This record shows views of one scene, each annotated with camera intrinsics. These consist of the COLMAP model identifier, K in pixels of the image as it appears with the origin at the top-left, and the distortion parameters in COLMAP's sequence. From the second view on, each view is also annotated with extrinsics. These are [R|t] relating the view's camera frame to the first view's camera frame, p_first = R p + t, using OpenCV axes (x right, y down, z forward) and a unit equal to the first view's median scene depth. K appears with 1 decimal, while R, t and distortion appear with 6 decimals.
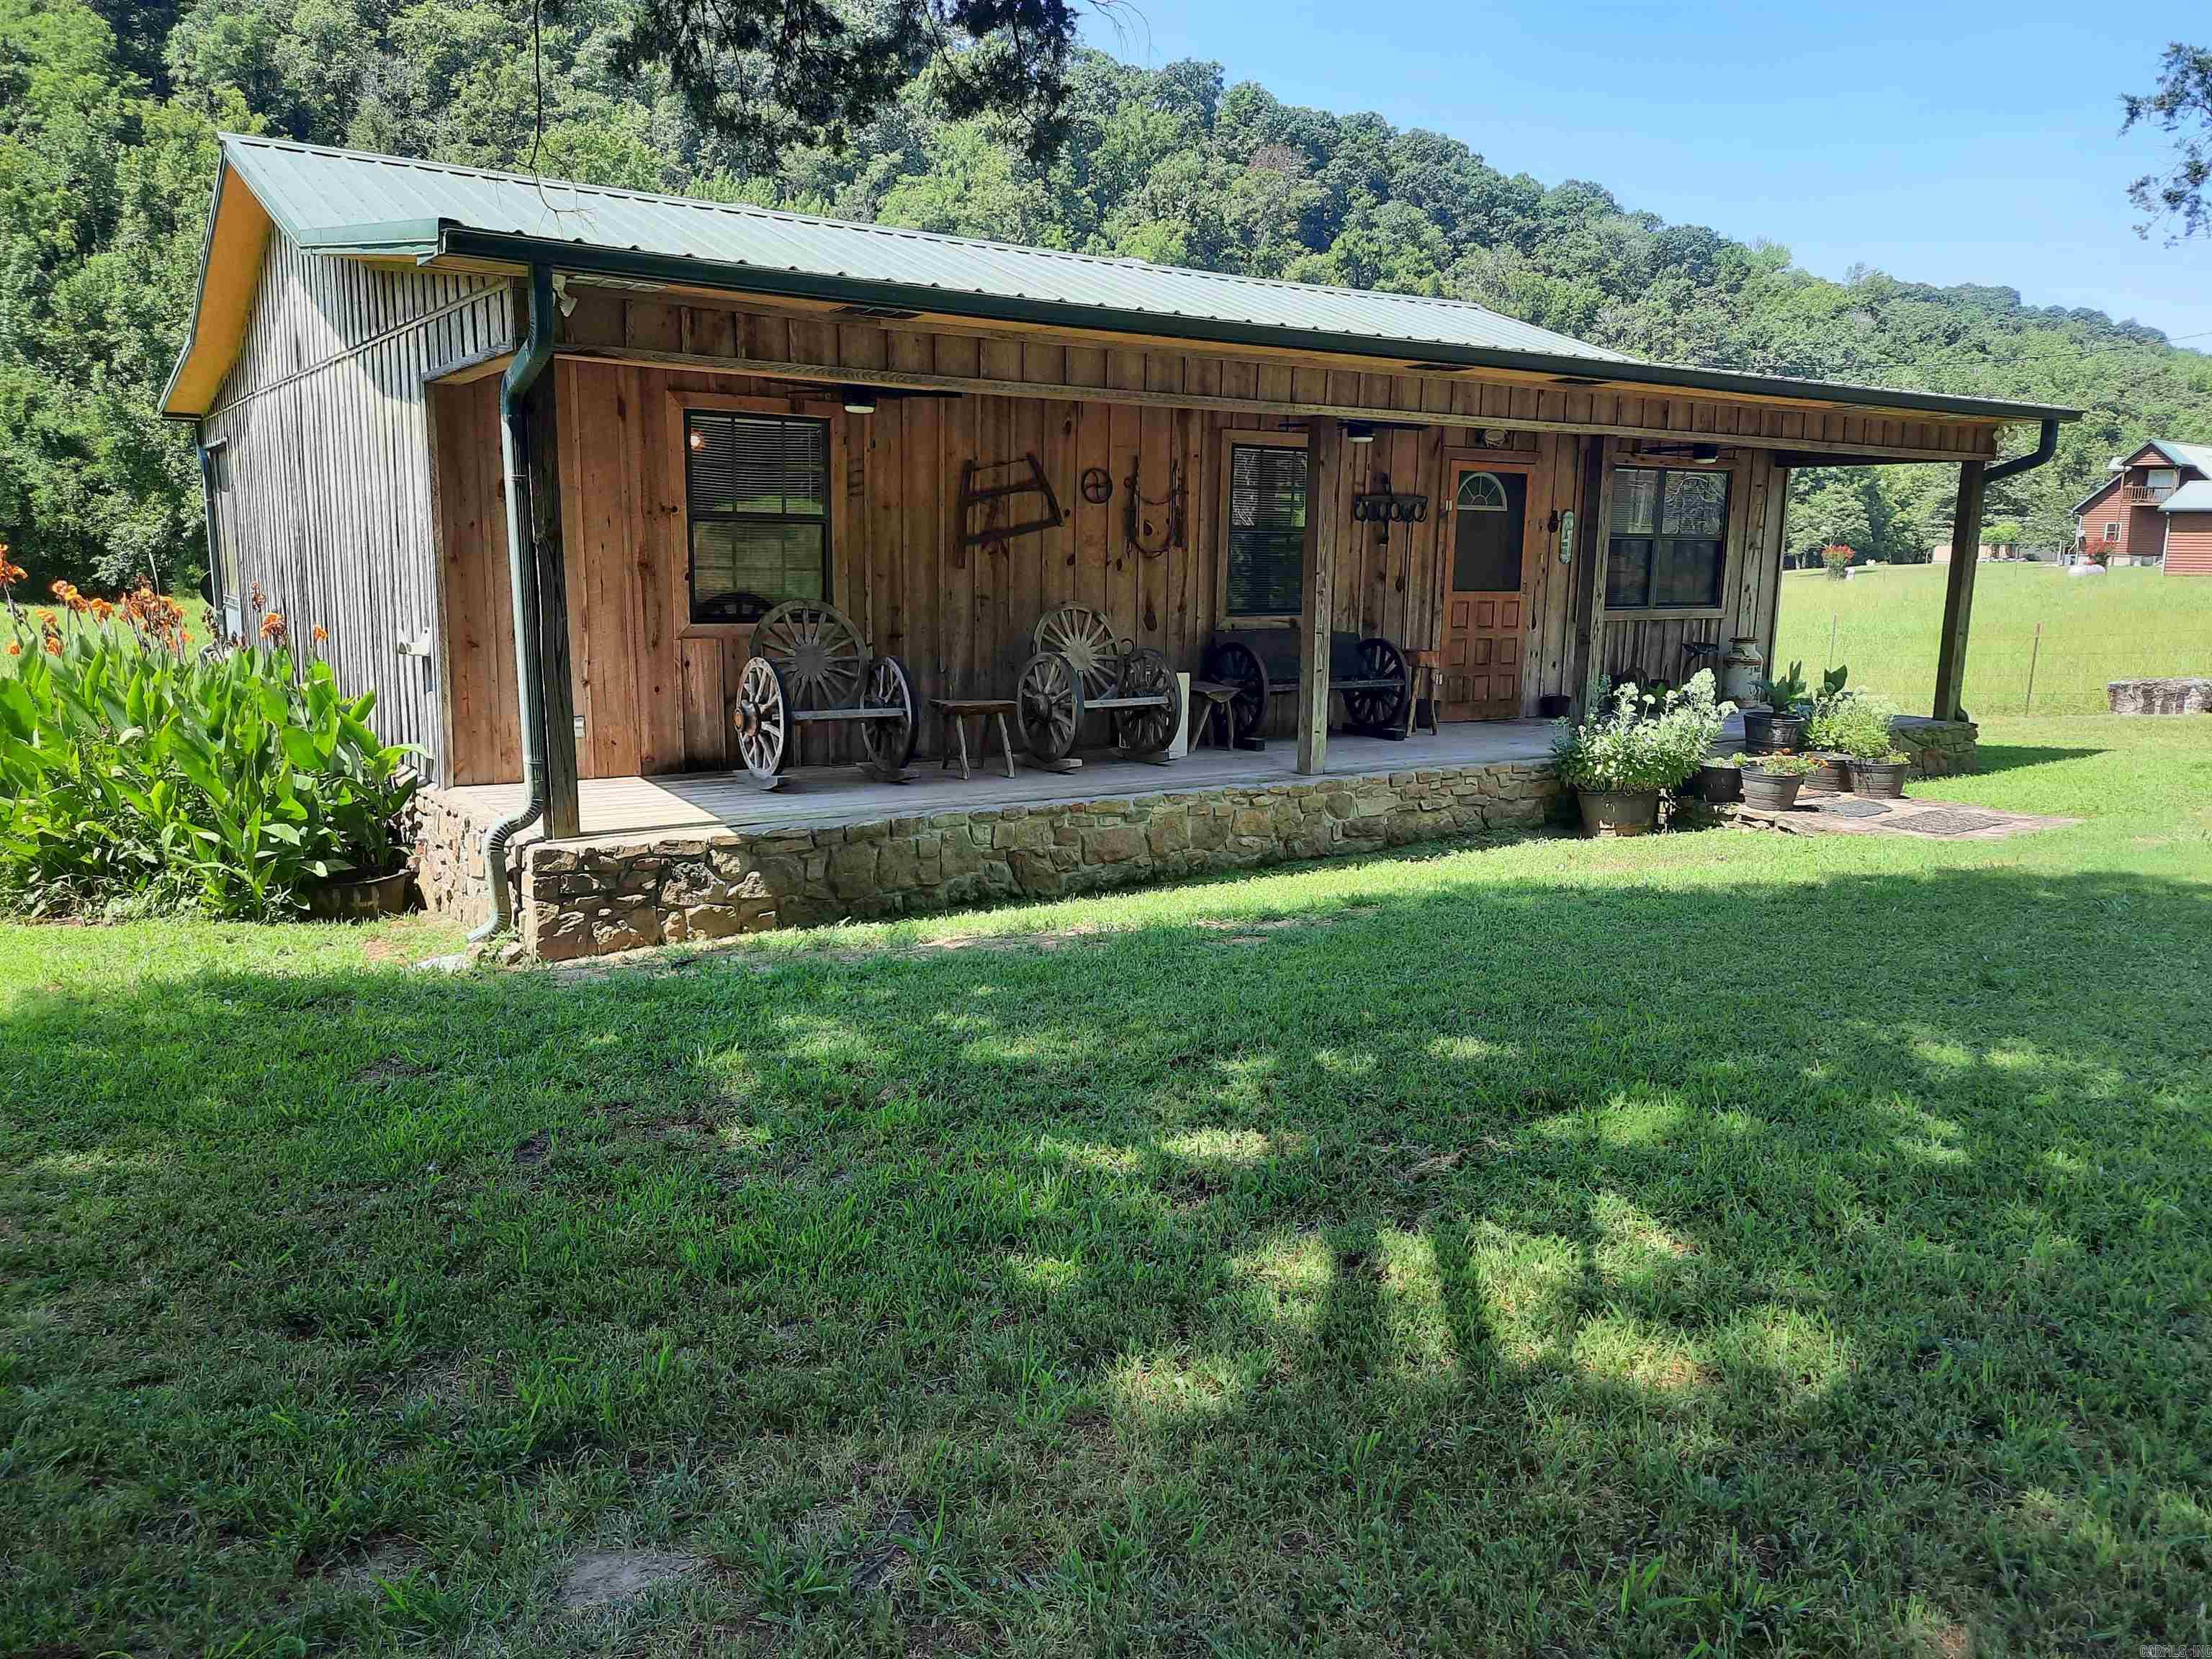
lens RADIAL K [[1628.9, 0, 1116.8], [0, 1628.9, 818.9], [0, 0, 1]] dist [0.048696, -0.038492]
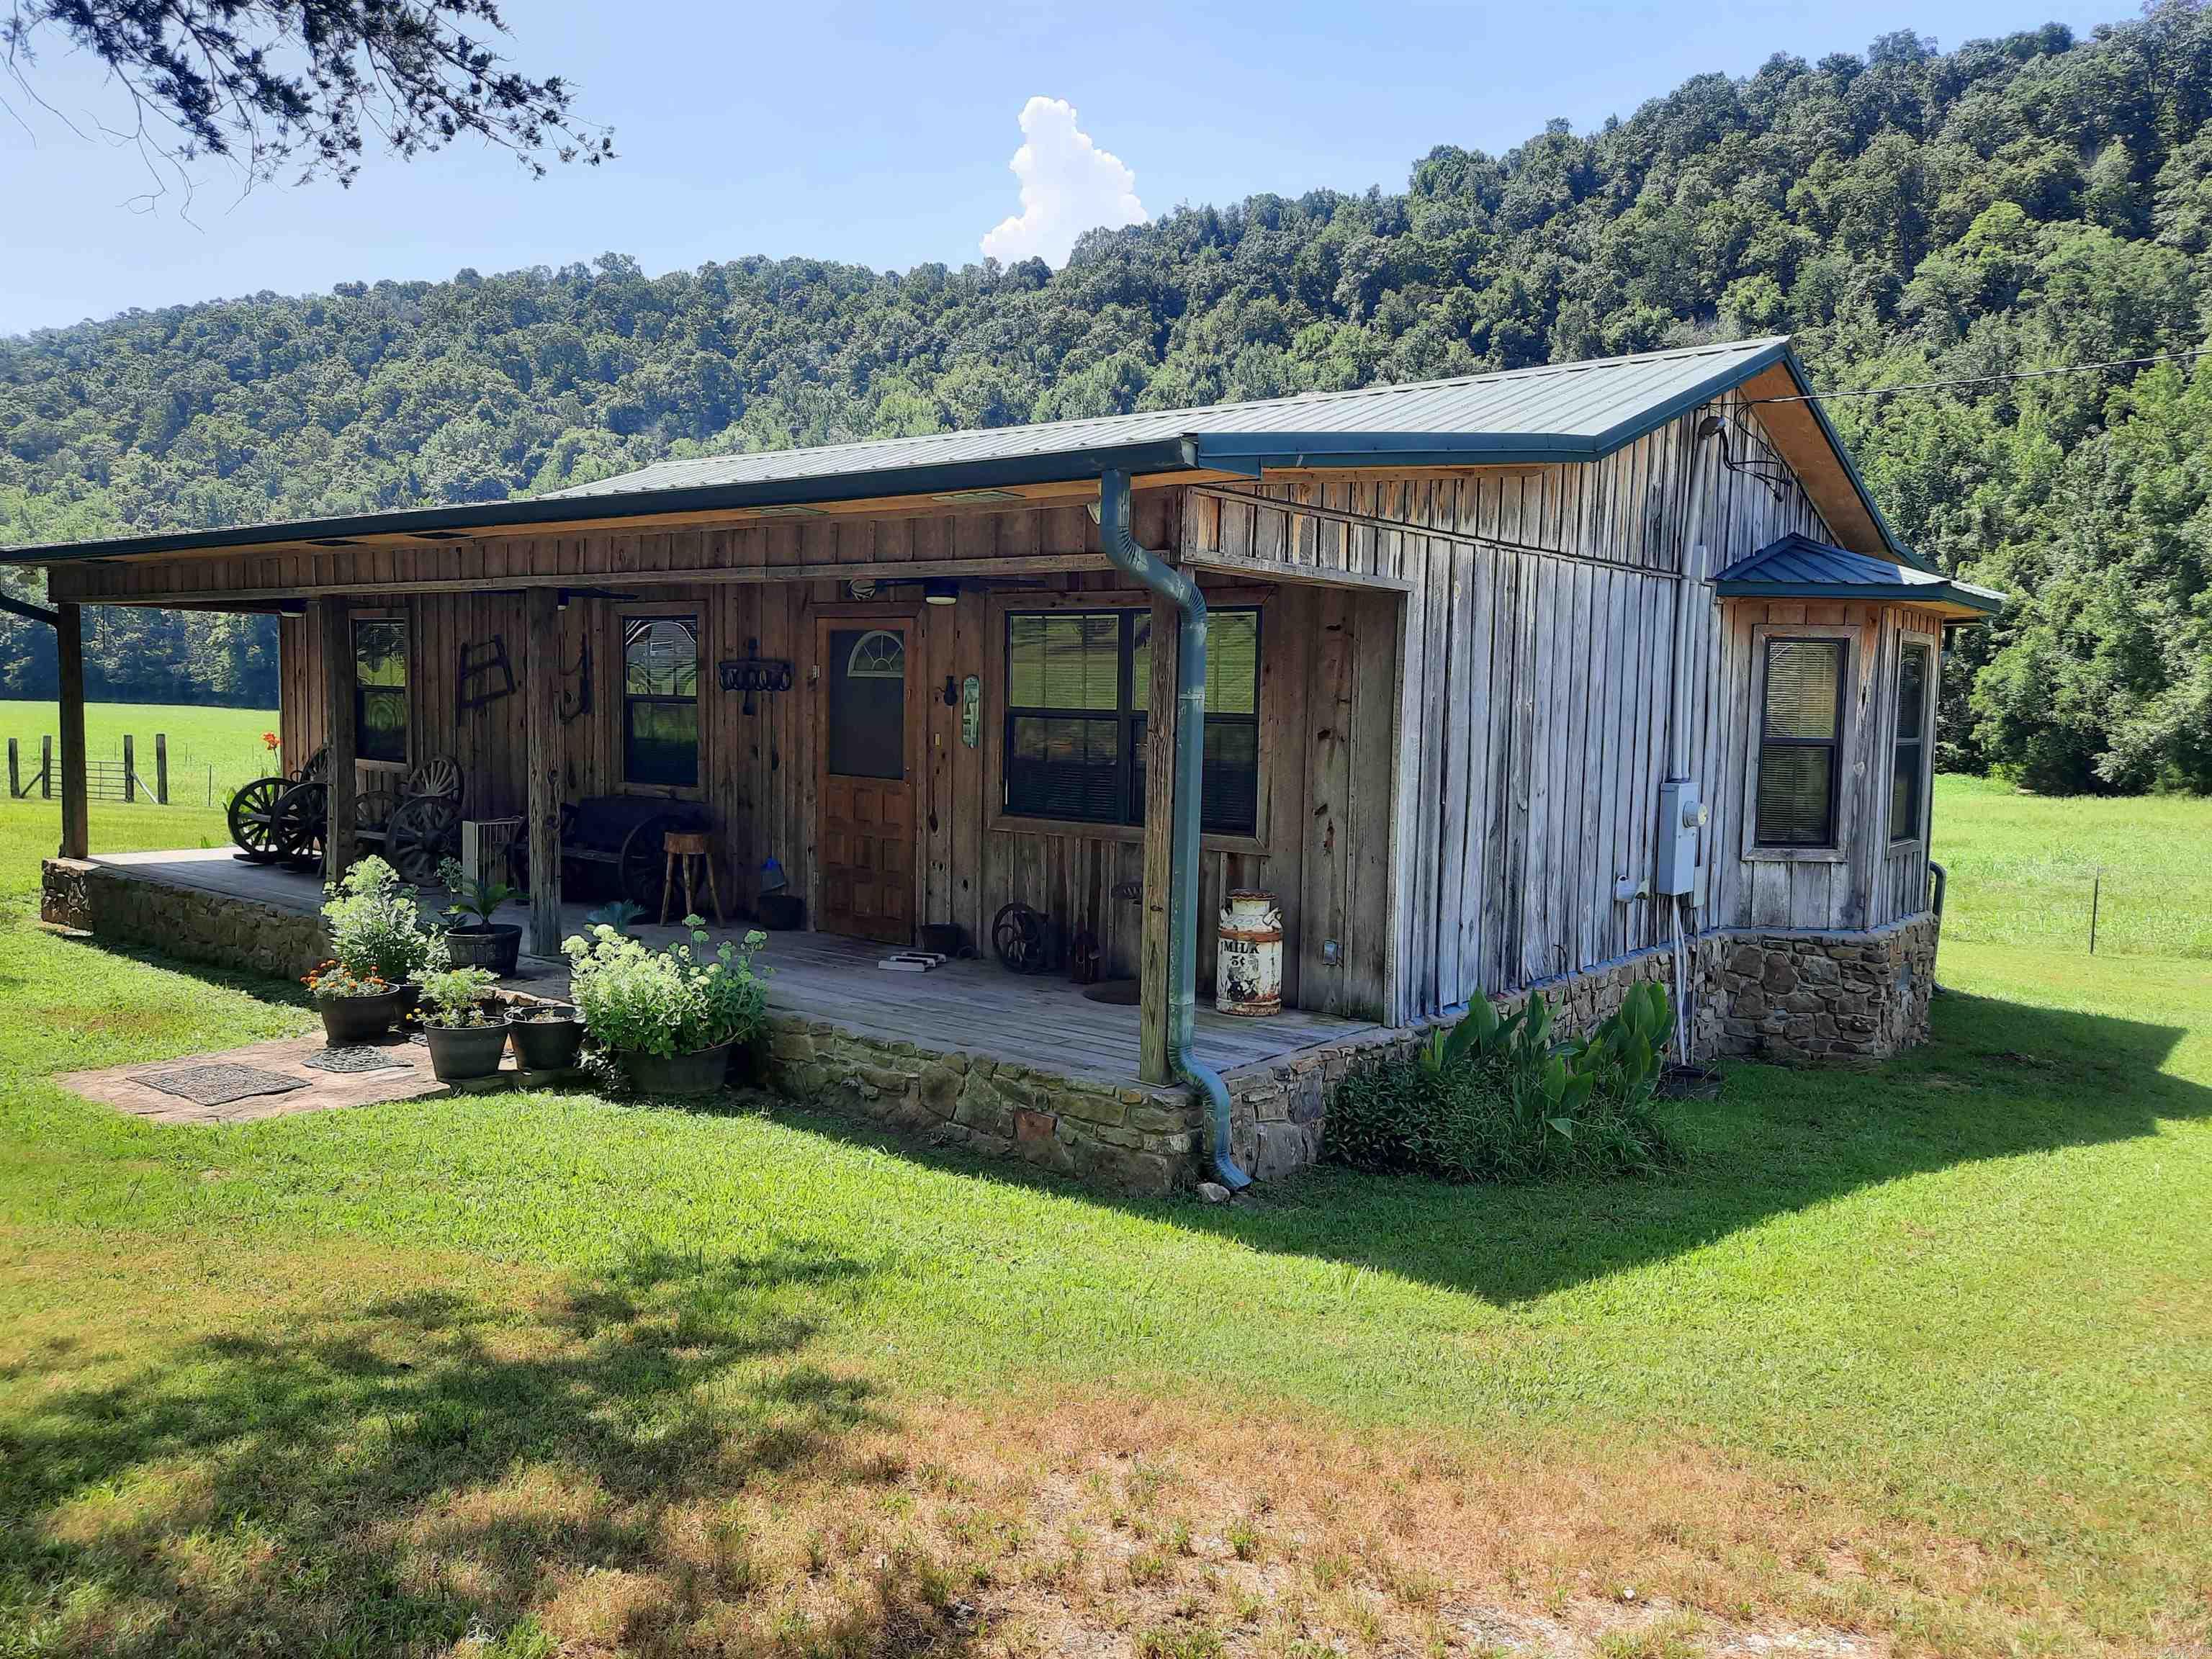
lens RADIAL K [[1628.9, 0, 1112.0], [0, 1628.9, 817.5], [0, 0, 1]] dist [0.048696, -0.038492]
pose [[0.306988, 0.064098, -0.949552, 1.223210], [-0.178143, 0.983965, 0.008827, -0.177418], [0.934892, 0.166446, 0.313484, 1.036748]]
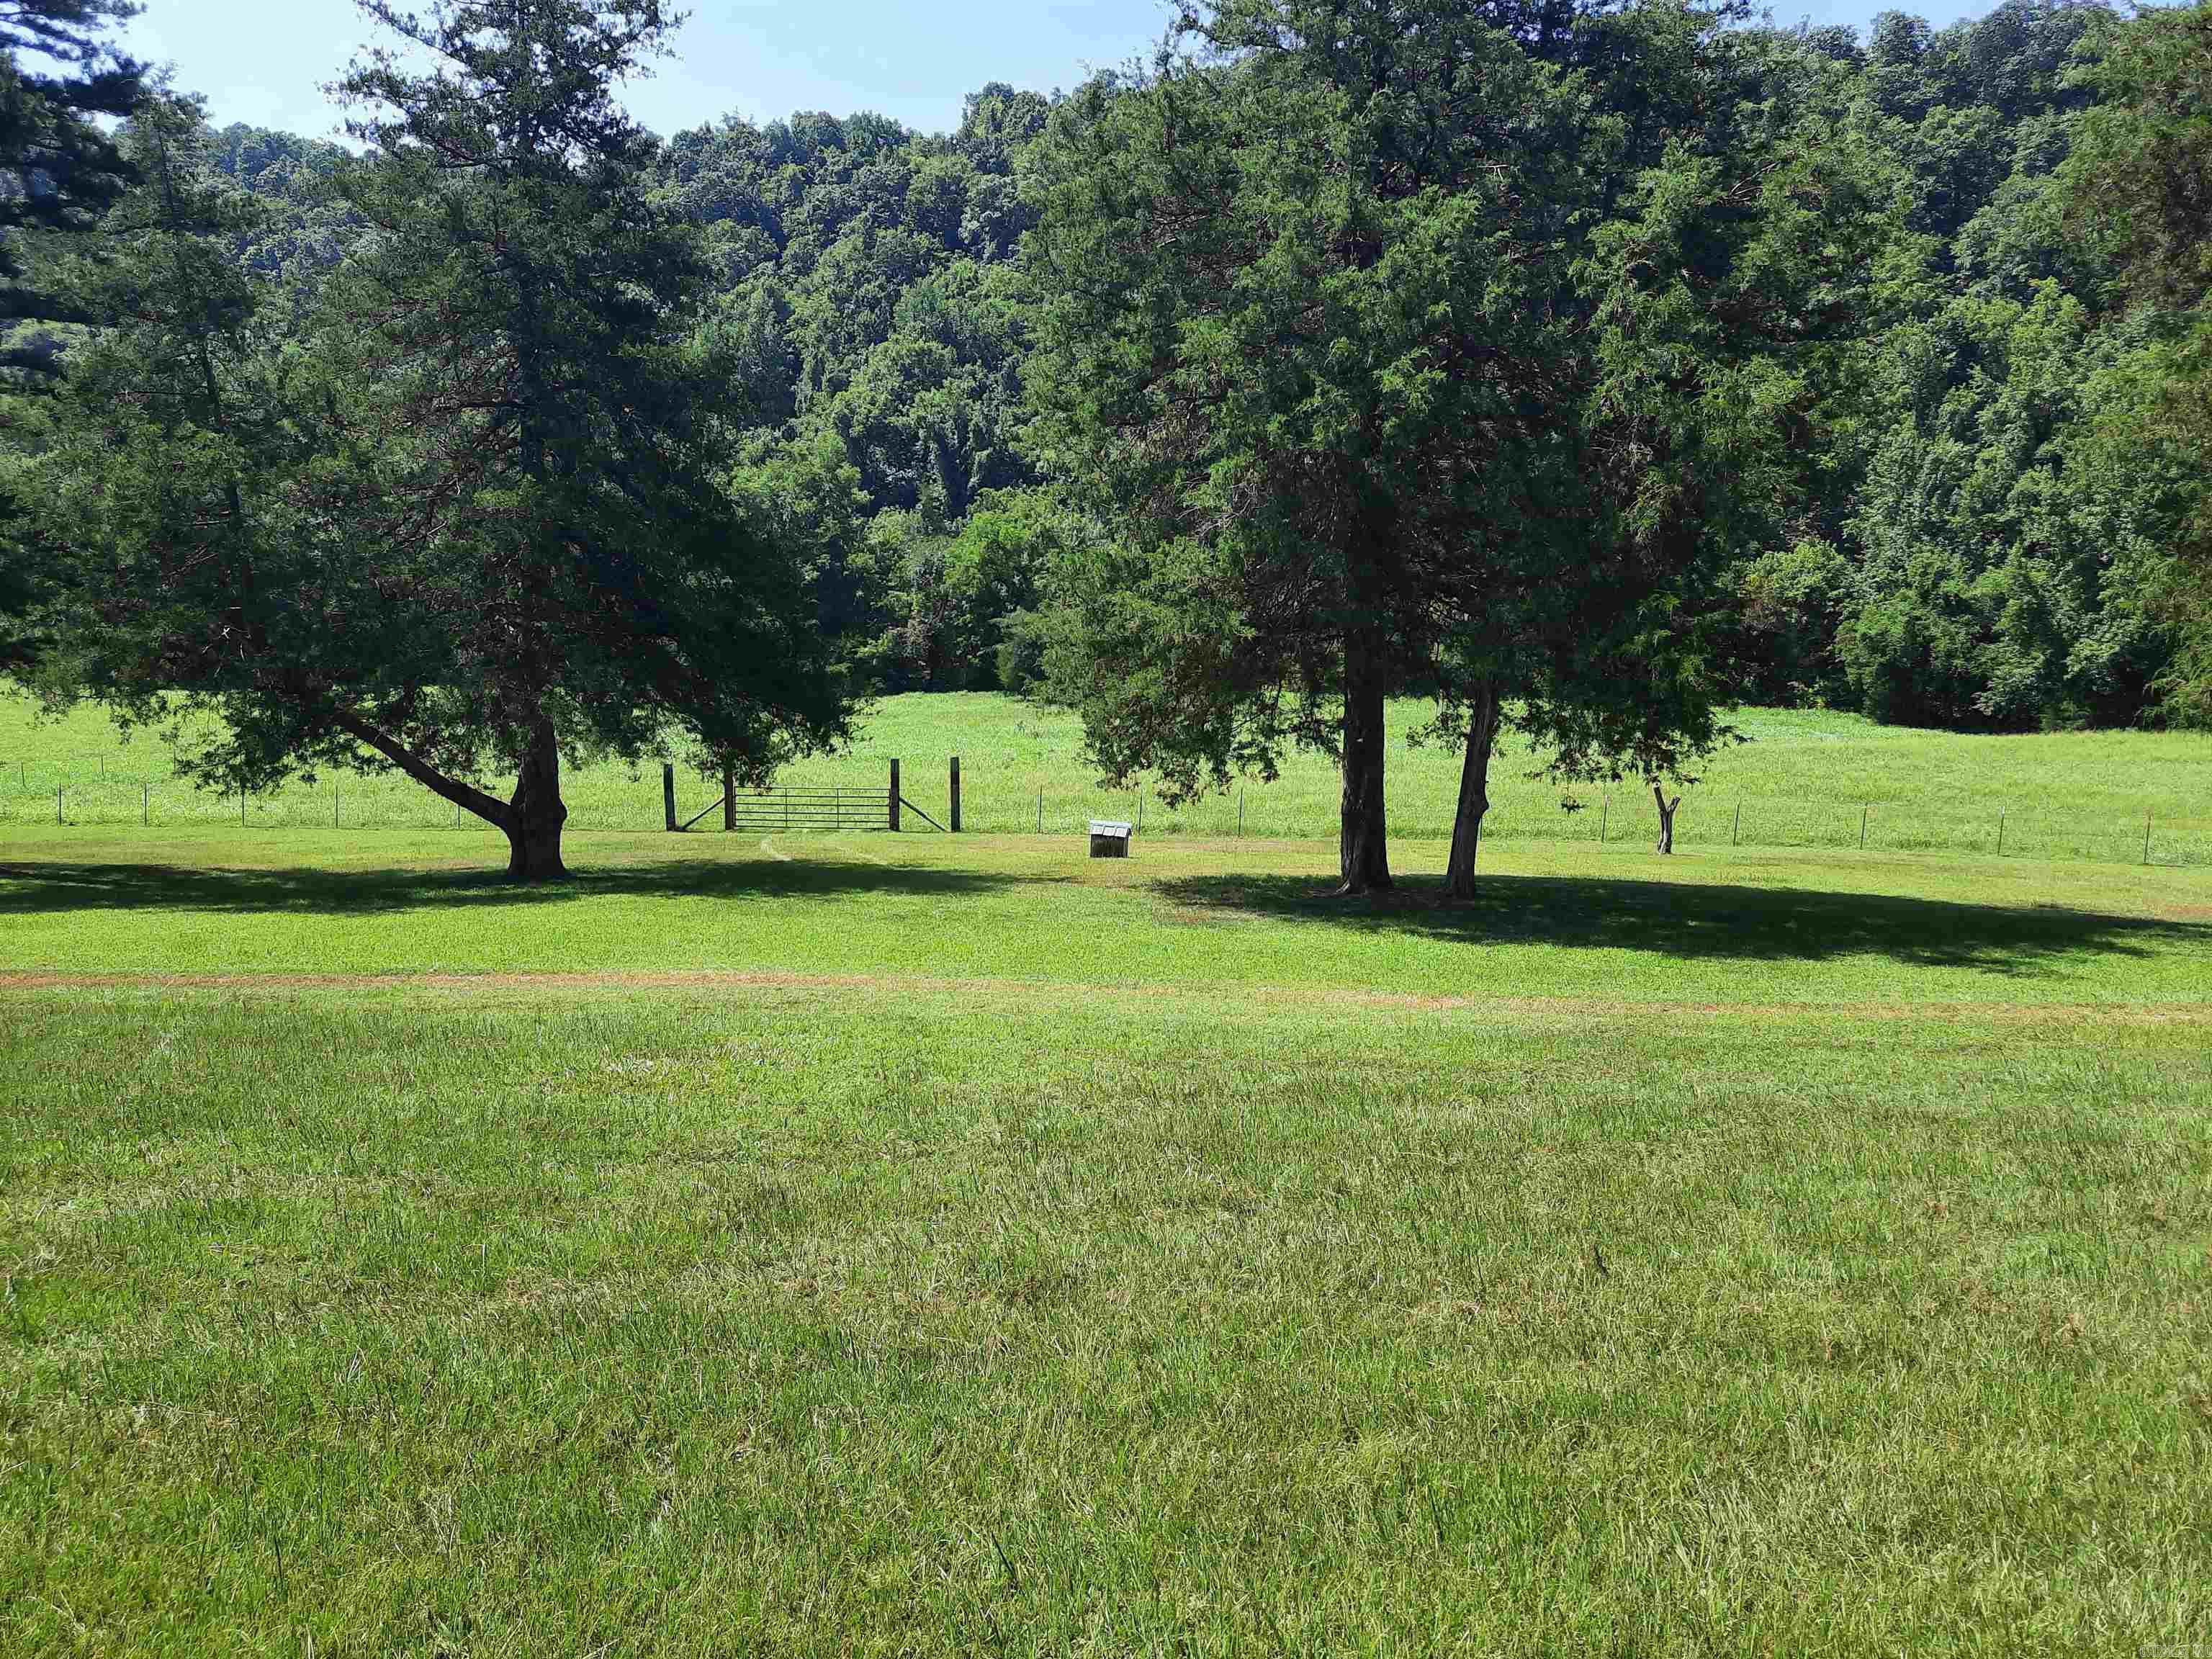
lens RADIAL K [[1628.9, 0, 1111.7], [0, 1628.9, 813.0], [0, 0, 1]] dist [0.048696, -0.038492]
pose [[0.628867, 0.080597, -0.773324, -0.393444], [-0.132870, 0.991122, -0.004754, 0.222945], [0.766076, 0.105741, 0.633993, -2.435377]]
